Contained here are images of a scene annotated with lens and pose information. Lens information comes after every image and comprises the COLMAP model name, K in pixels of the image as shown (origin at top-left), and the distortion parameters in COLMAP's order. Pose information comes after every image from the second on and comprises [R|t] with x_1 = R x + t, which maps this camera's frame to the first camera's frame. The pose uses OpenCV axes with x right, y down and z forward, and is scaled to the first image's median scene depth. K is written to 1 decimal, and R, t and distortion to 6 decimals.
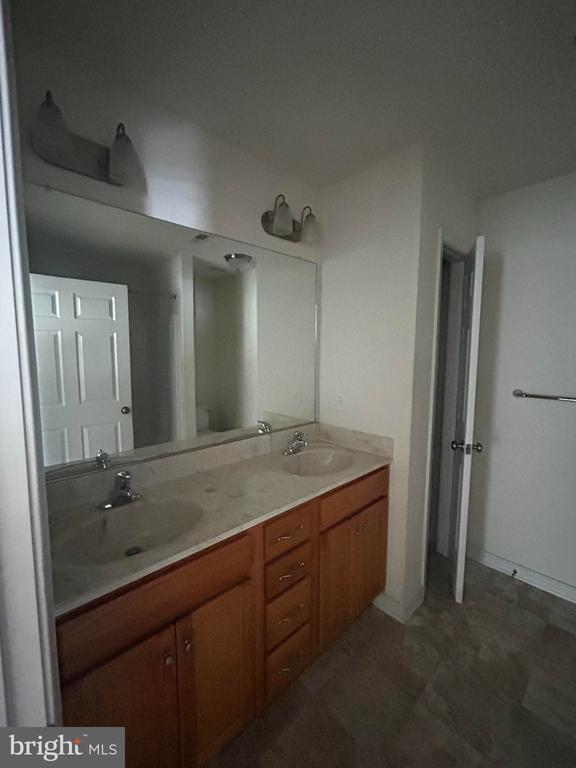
lens RADIAL K [[306.3, 0, 280.8], [0, 306.3, 385.1], [0, 0, 1]] dist [-0.011890, 0.000279]
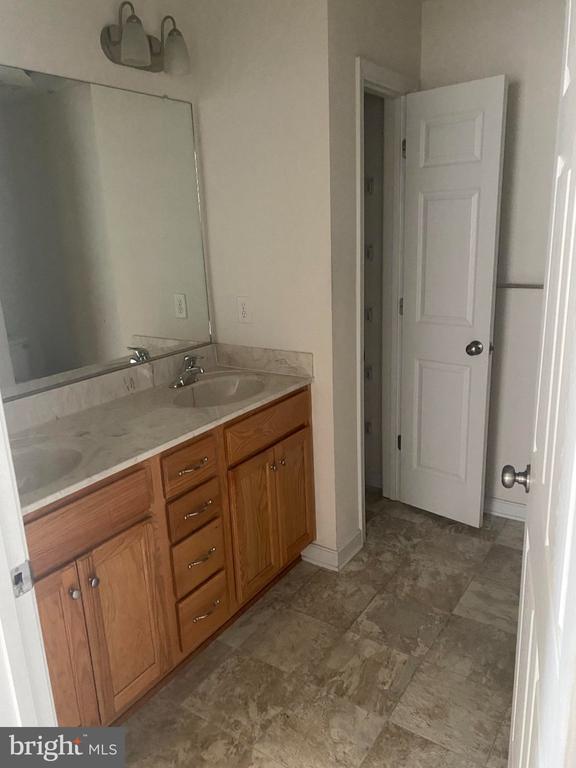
lens RADIAL K [[589.9, 0, 294.0], [0, 589.9, 390.6], [0, 0, 1]] dist [0.066151, -0.006342]
pose [[0.966060, -0.104967, 0.236030, -0.046724], [0.064490, 0.982789, 0.173111, 0.006927], [-0.250139, -0.152014, 0.956202, -0.462426]]
